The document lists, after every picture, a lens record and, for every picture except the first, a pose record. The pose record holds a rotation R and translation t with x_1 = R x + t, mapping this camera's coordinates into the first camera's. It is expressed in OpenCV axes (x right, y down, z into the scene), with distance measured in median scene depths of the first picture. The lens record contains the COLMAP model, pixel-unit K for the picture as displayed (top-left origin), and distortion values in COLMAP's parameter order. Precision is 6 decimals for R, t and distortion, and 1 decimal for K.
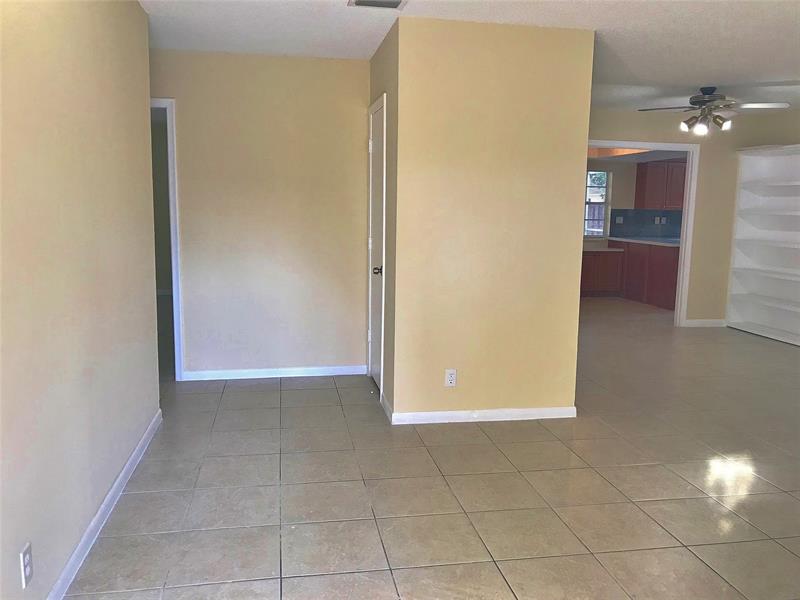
lens RADIAL K [[655.2, 0, 396.0], [0, 655.2, 295.7], [0, 0, 1]] dist [0.013601, 0.004089]
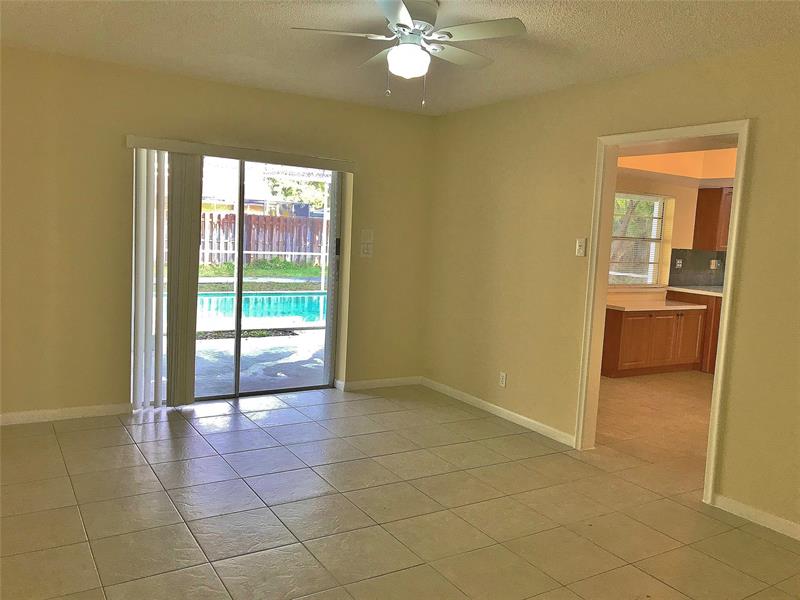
lens RADIAL K [[655.2, 0, 396.0], [0, 655.2, 295.7], [0, 0, 1]] dist [0.013601, 0.004089]
pose [[0.927370, -0.006643, 0.374088, -0.286377], [0.012542, 0.999832, -0.013337, -0.091213], [-0.373936, 0.017060, 0.927297, 0.541567]]
